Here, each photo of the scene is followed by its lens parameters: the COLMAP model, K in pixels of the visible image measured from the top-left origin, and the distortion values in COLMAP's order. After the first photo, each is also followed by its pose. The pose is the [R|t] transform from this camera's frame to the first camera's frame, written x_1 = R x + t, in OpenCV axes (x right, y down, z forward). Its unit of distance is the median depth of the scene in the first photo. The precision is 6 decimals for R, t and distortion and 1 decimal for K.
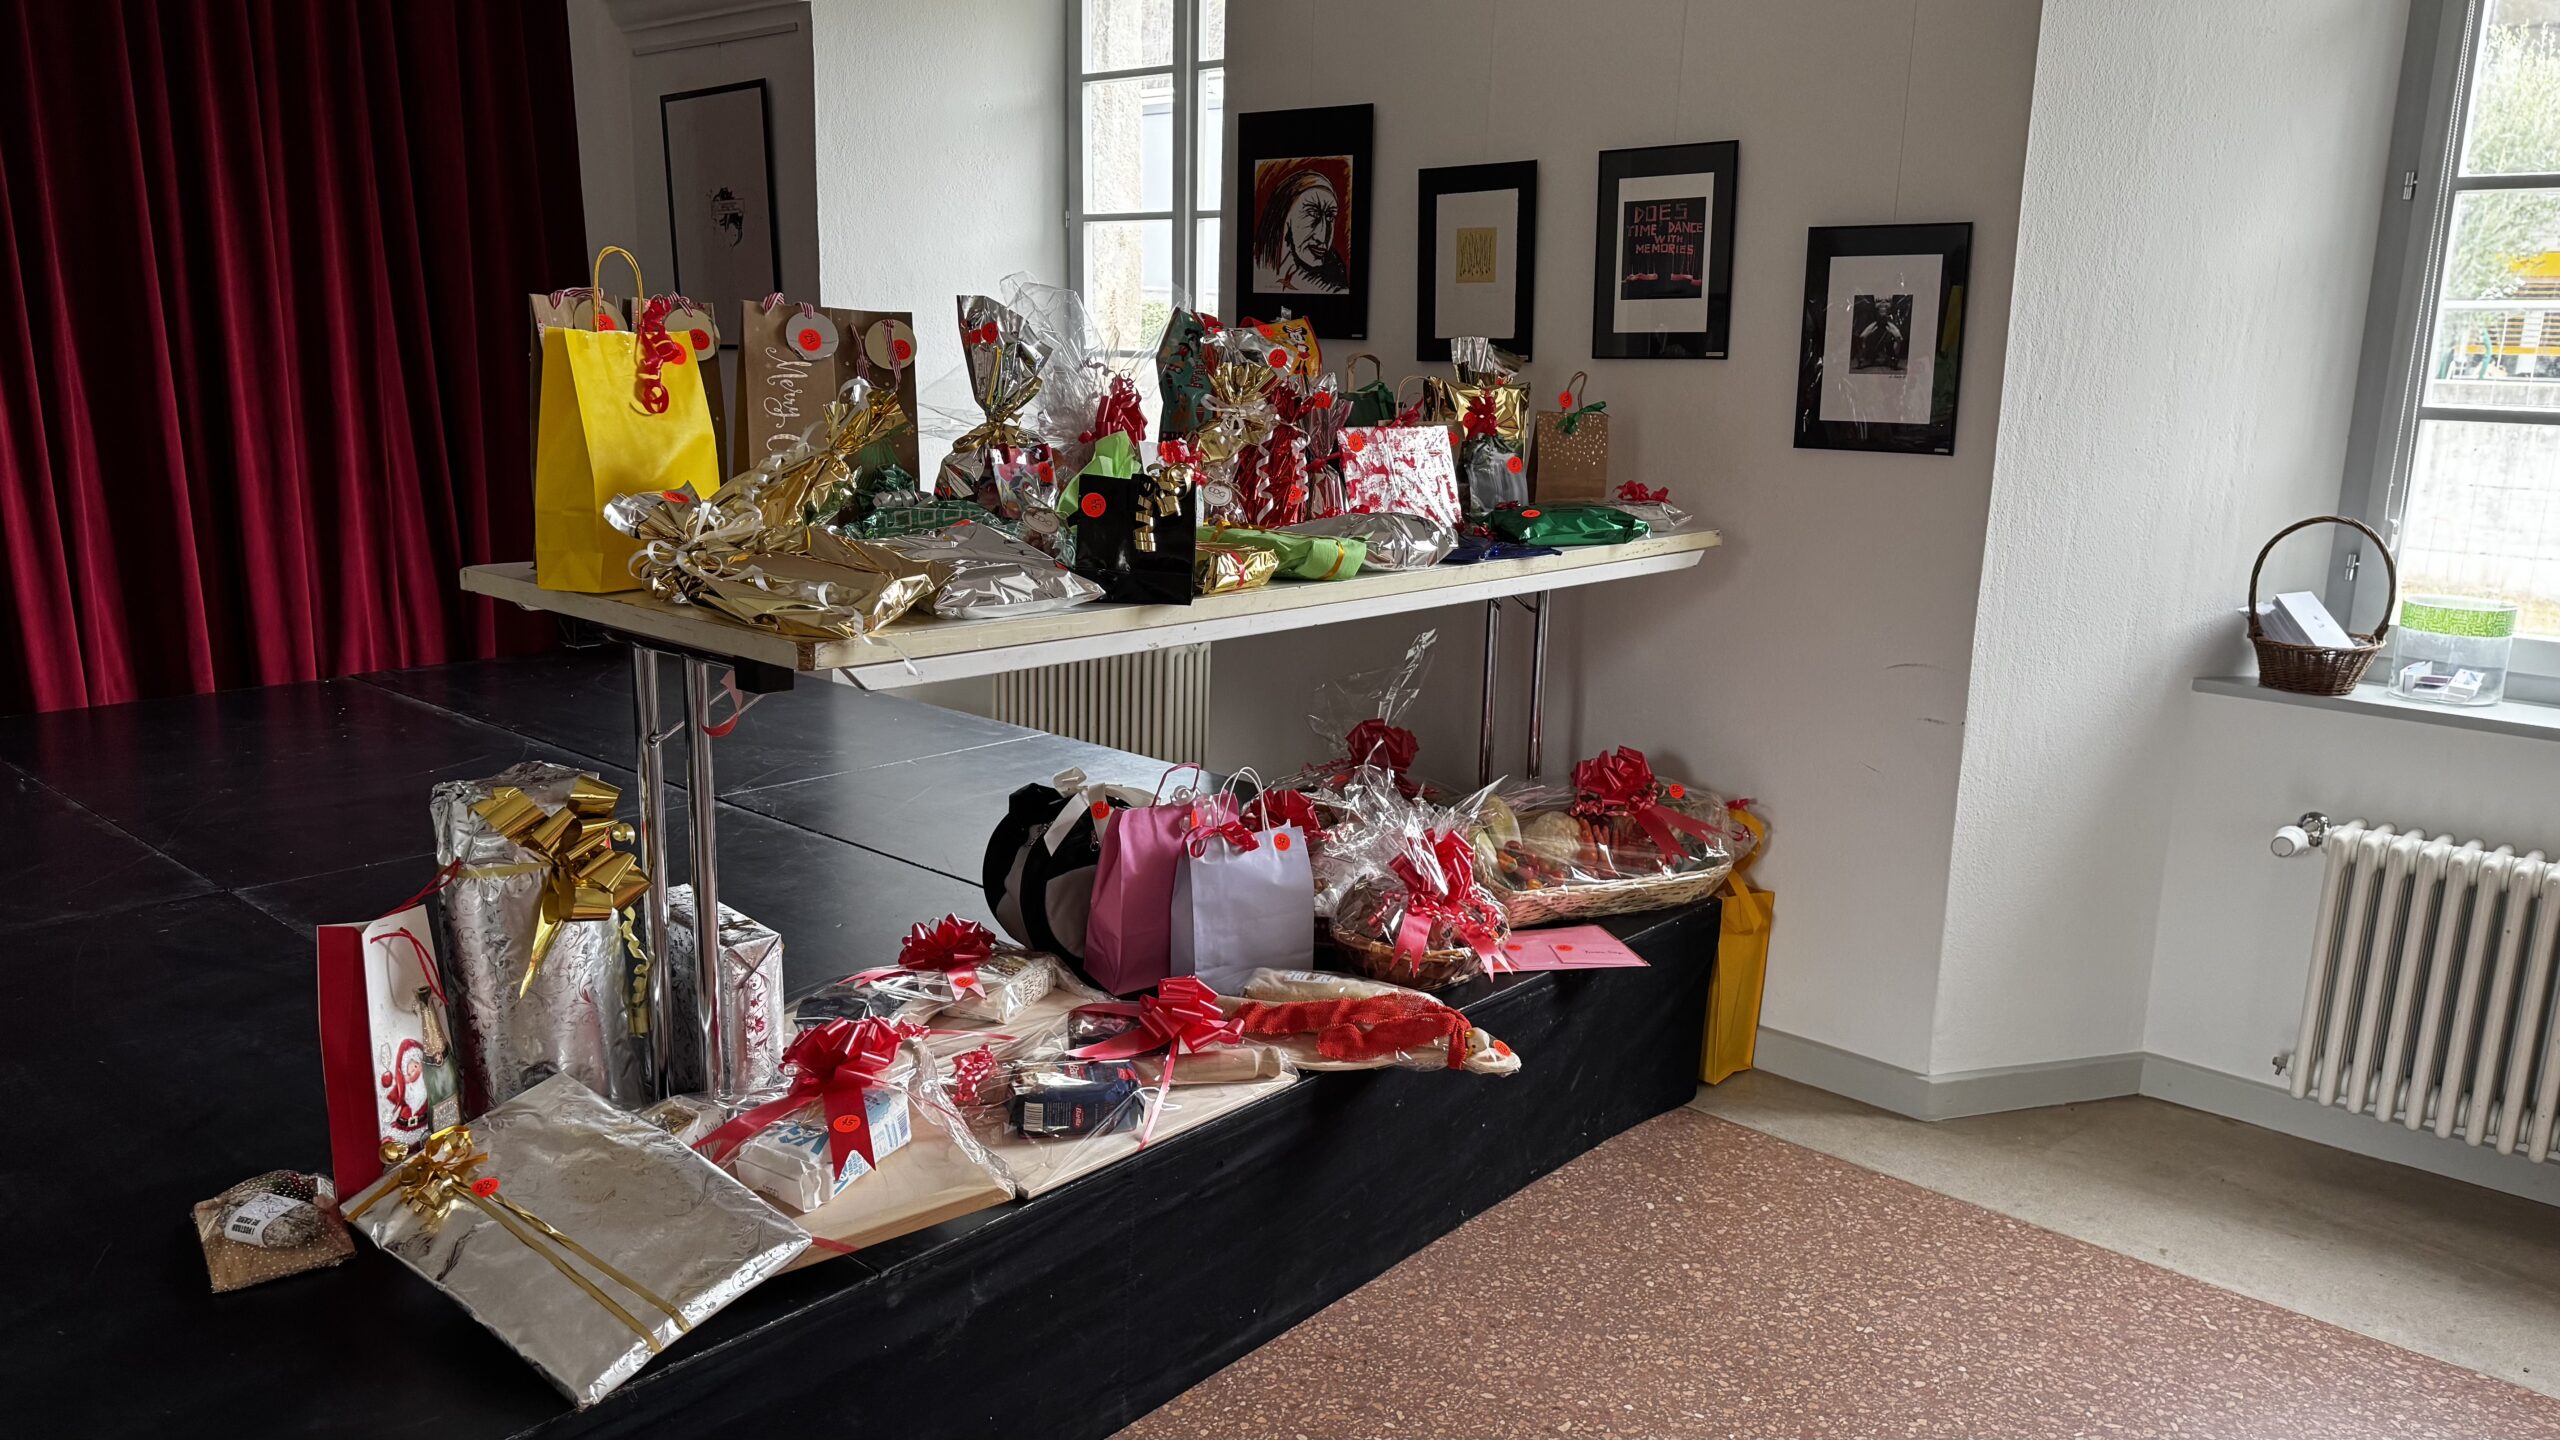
lens RADIAL K [[1775.9, 0, 1280.0], [0, 1775.9, 720.0], [0, 0, 1]] dist [0.136316, -0.239535]
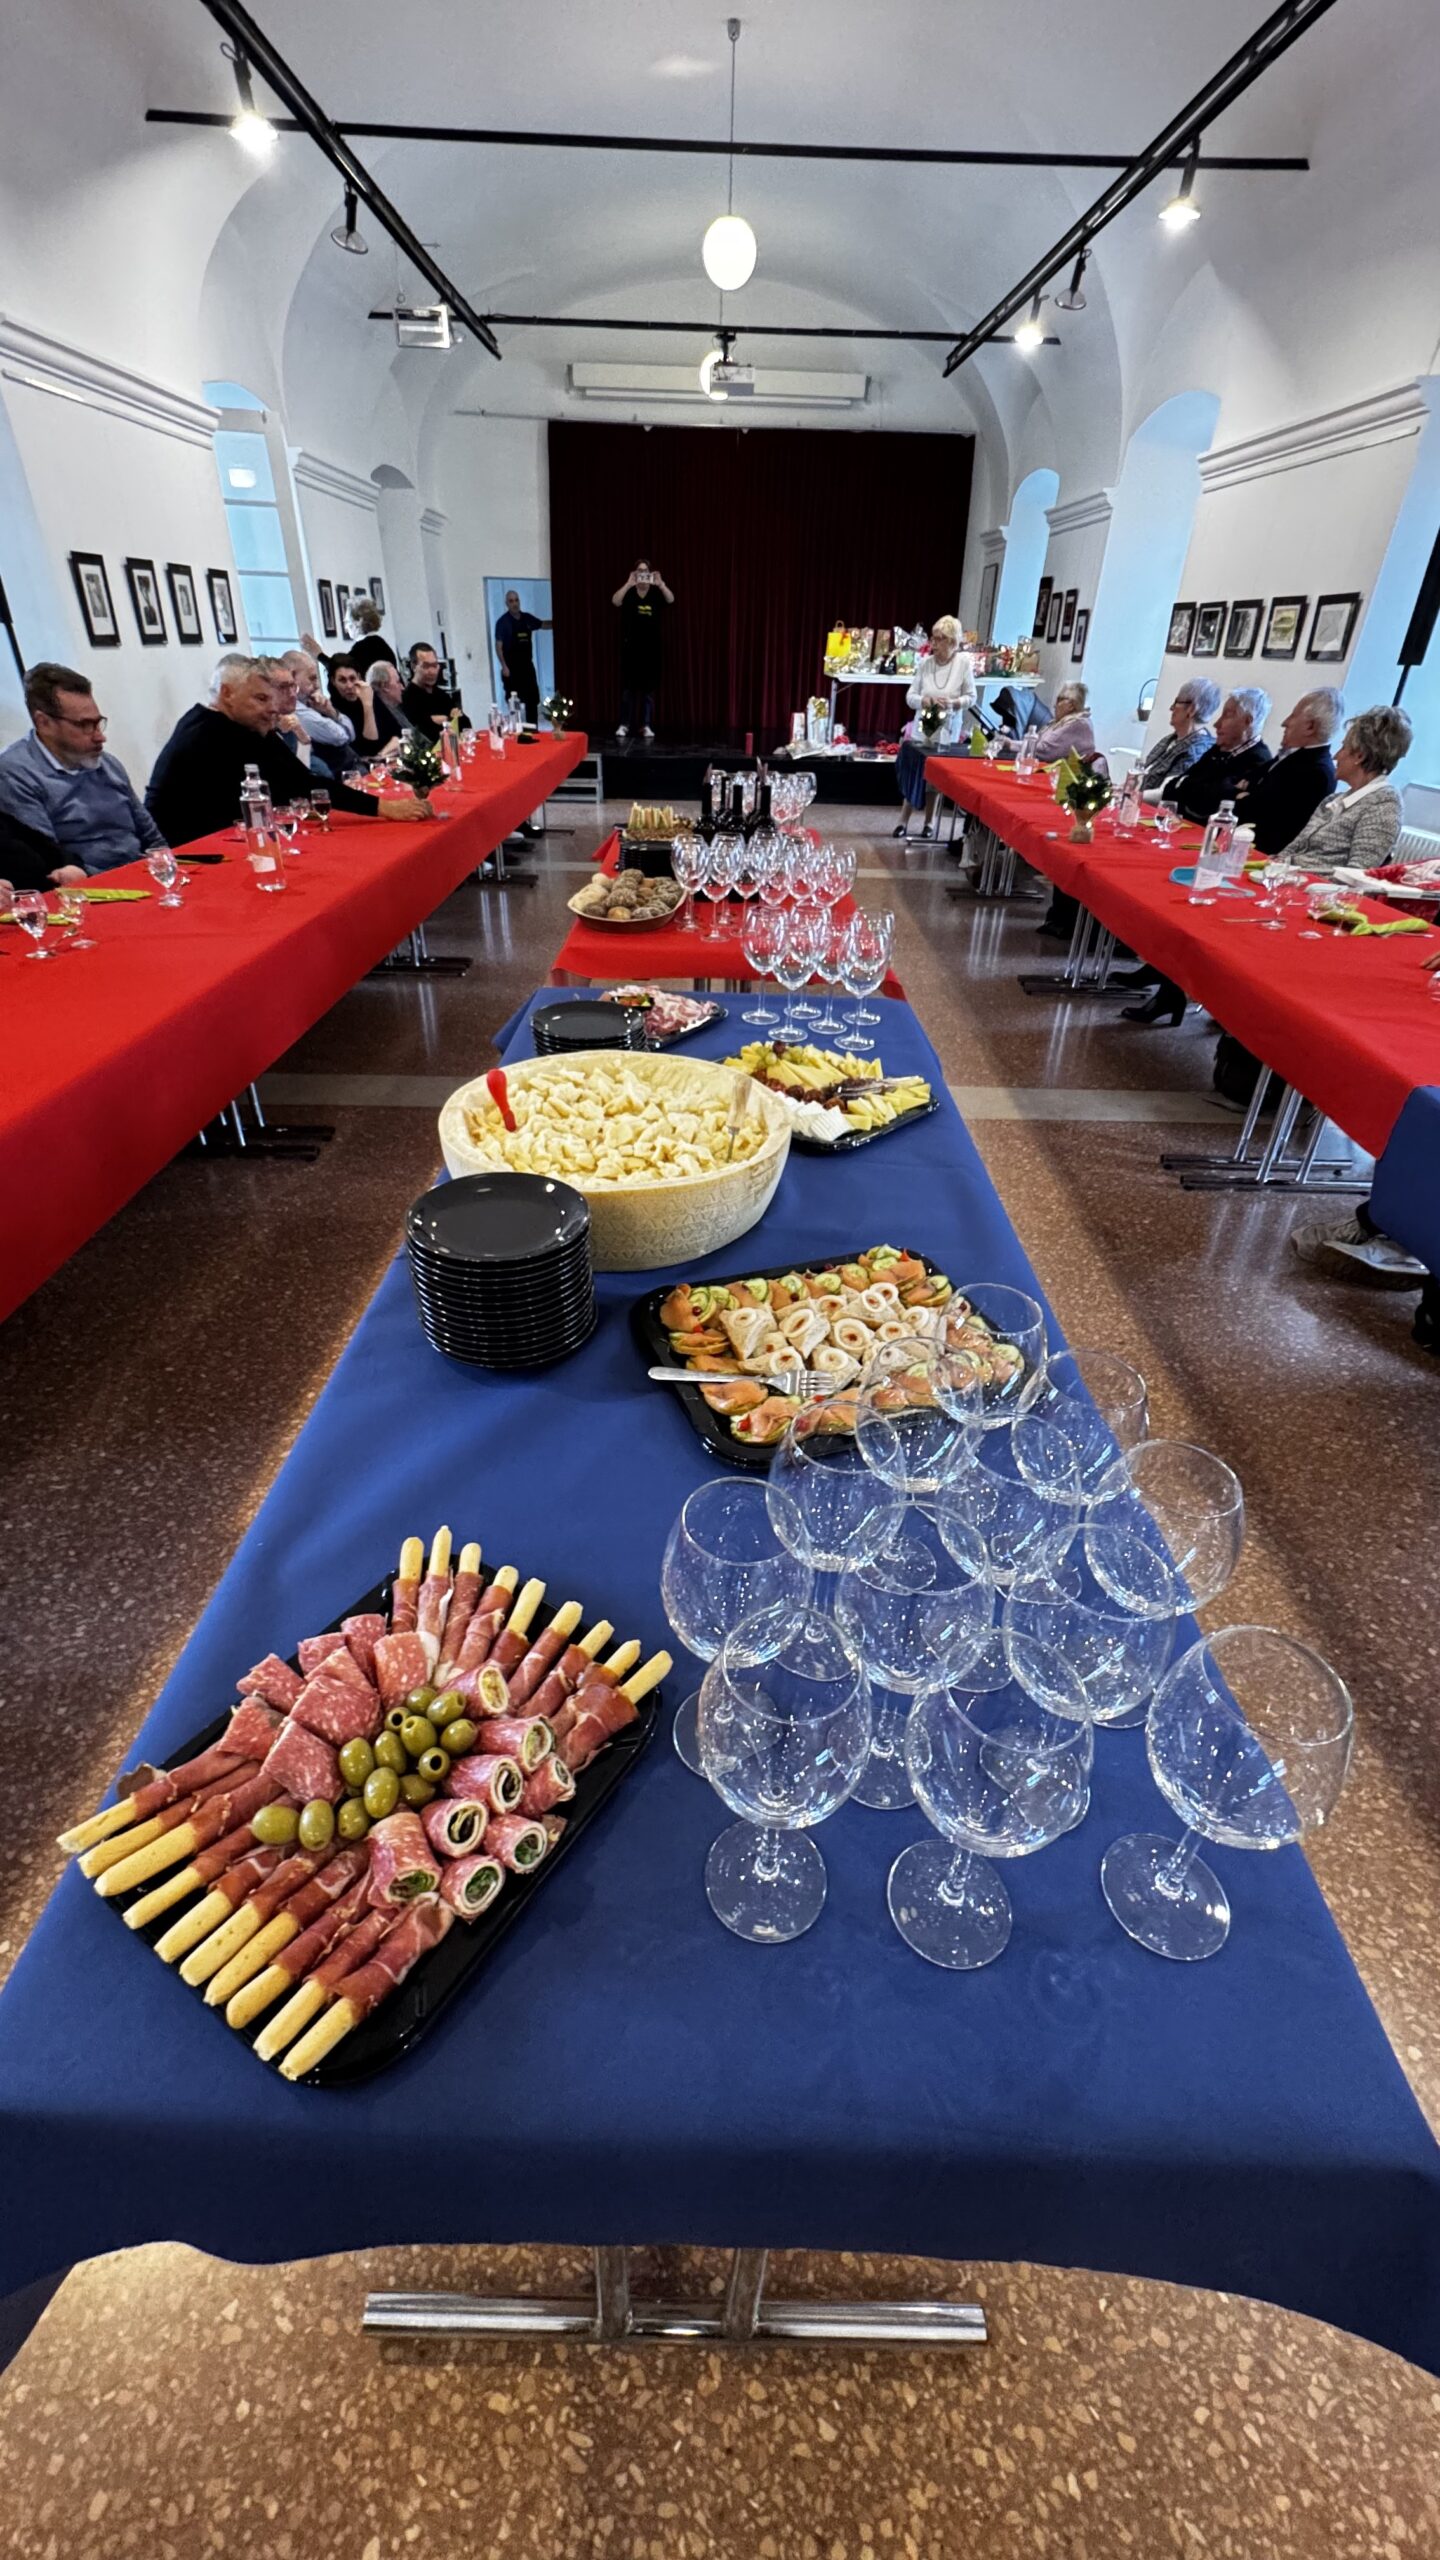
lens RADIAL K [[1018.9, 0, 720.0], [0, 1018.9, 1280.0], [0, 0, 1]] dist [0.003059, -0.000739]
pose [[0.672801, 0.386113, -0.631075, 2.434043], [-0.161320, 0.909047, 0.384200, 0.552291], [0.722022, -0.156685, 0.673895, -2.148674]]
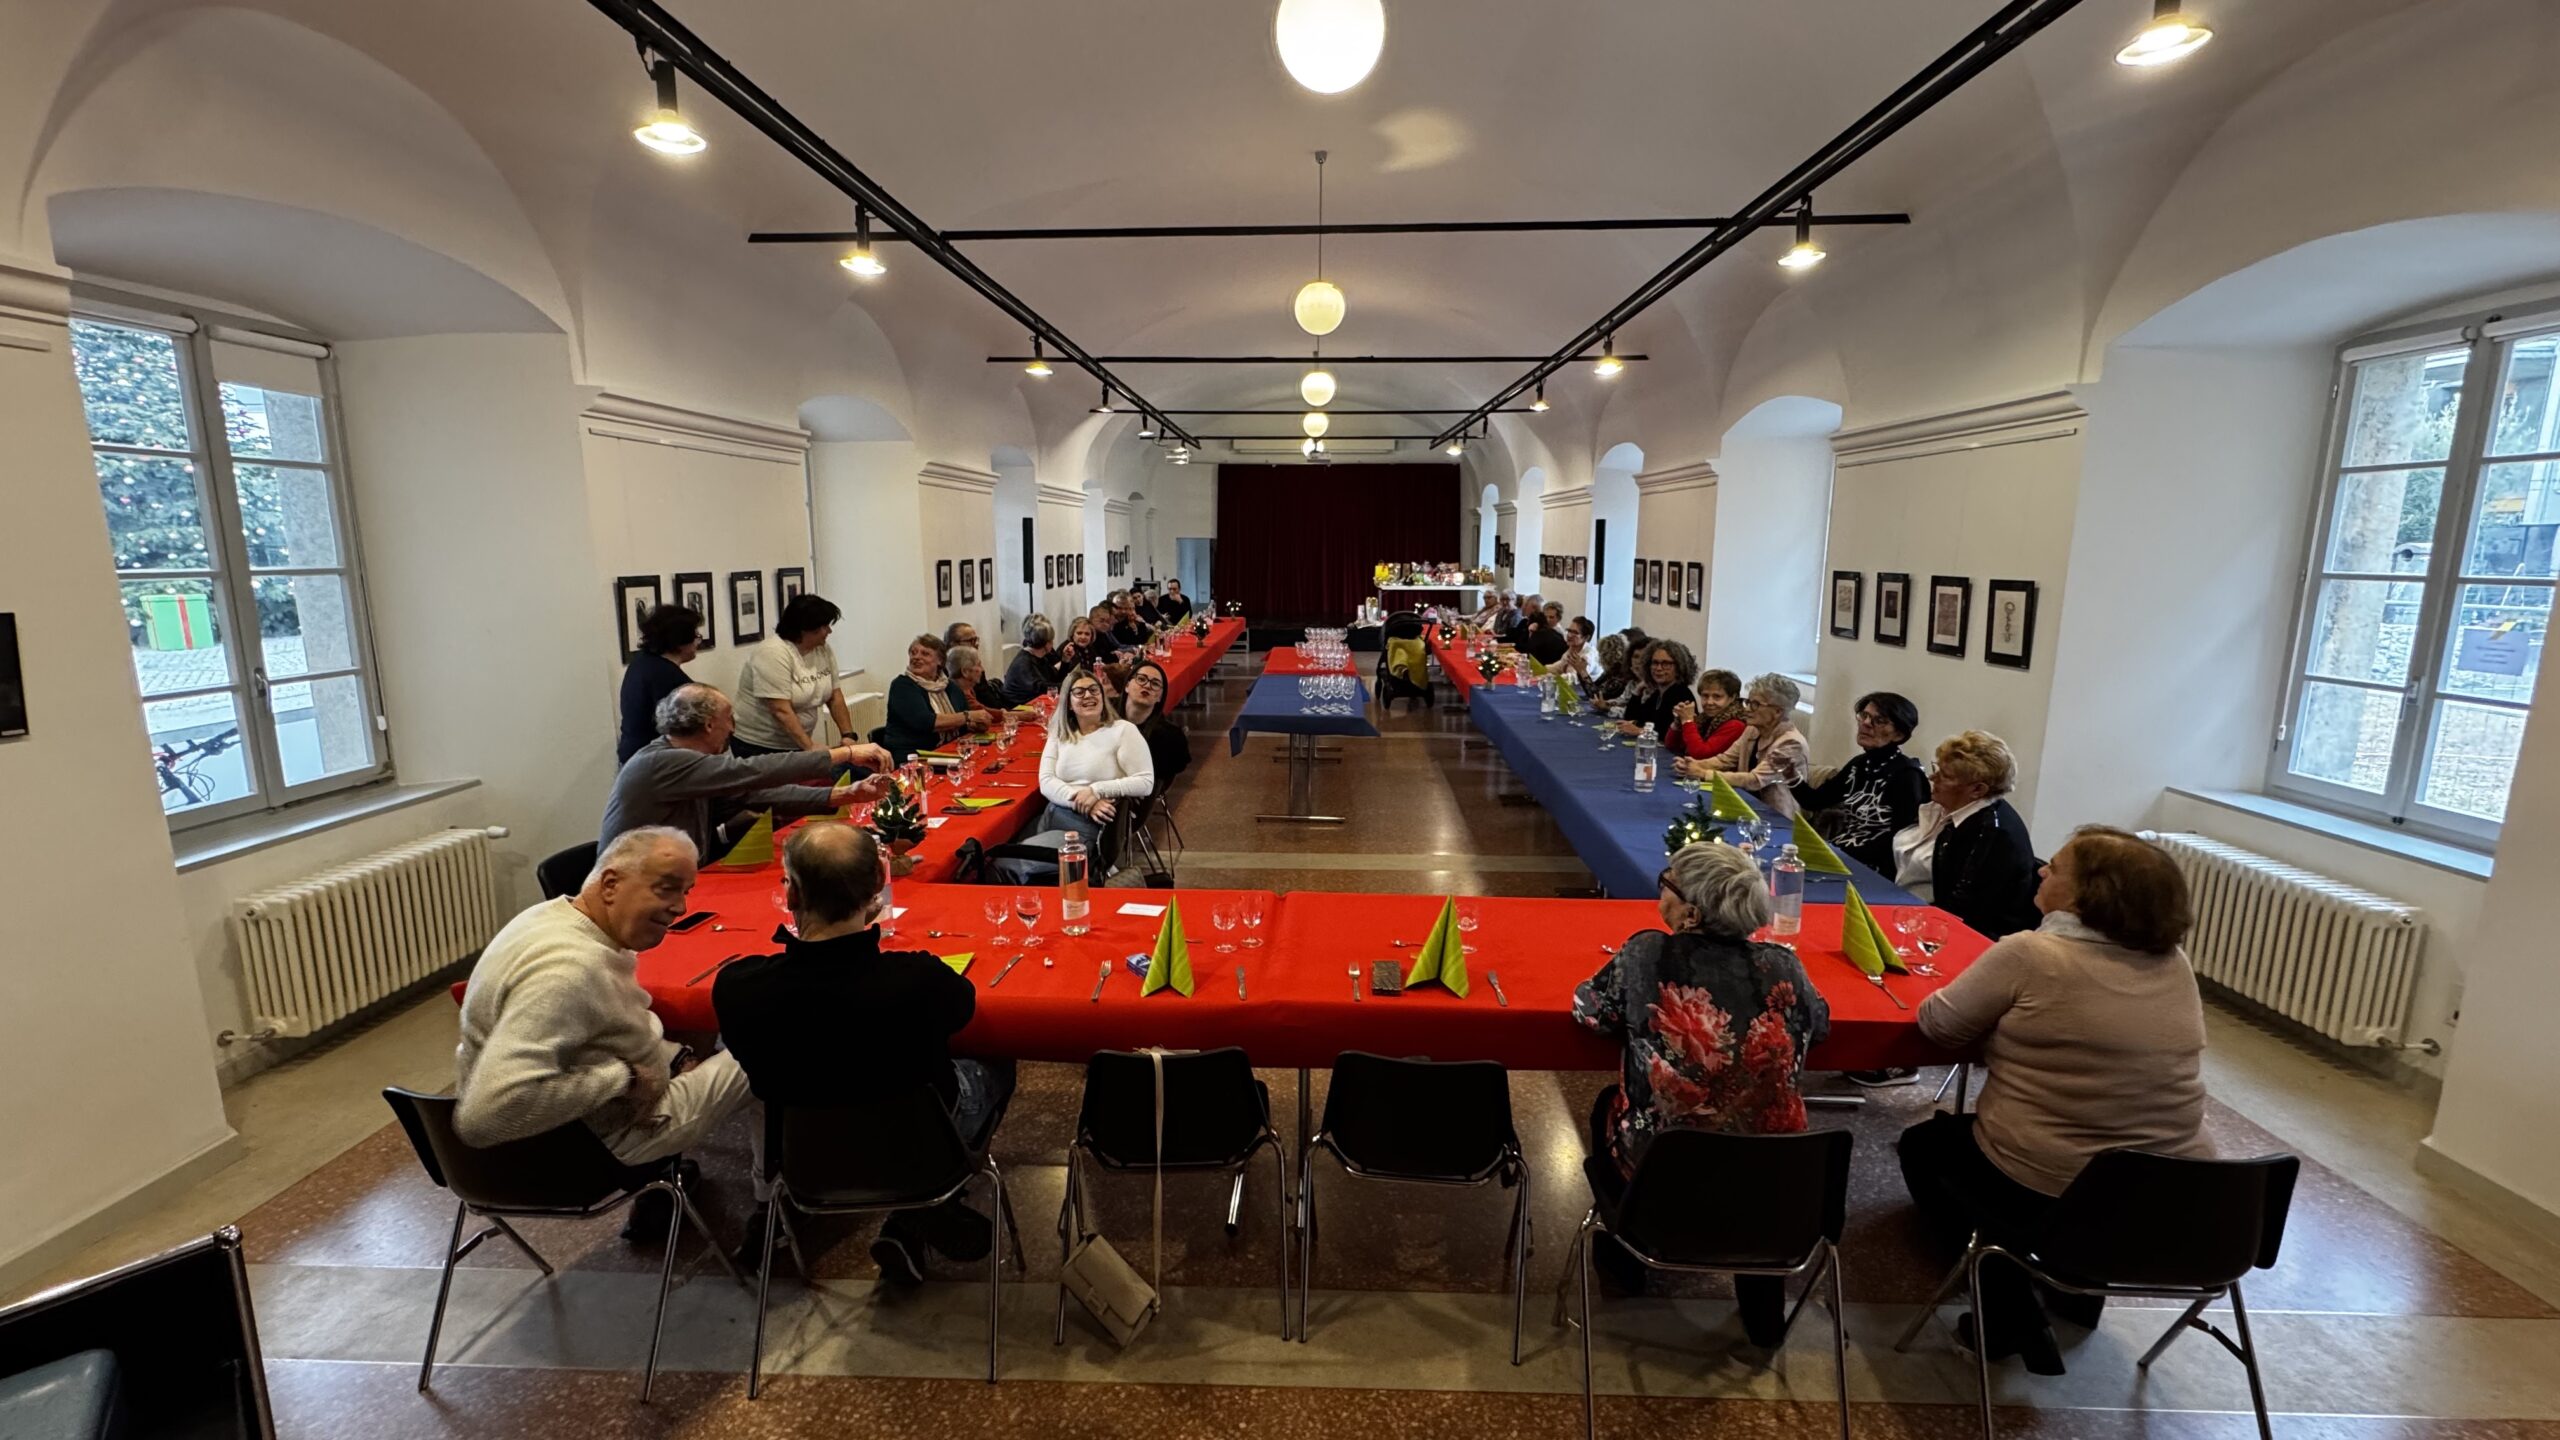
lens RADIAL K [[1018.9, 0, 1280.0], [0, 1018.9, 720.0], [0, 0, 1]] dist [0.003059, -0.000739]
pose [[0.641765, 0.103308, -0.759911, 4.075132], [-0.142926, 0.989637, 0.013834, 0.751016], [0.753465, 0.099733, 0.649880, -3.573749]]
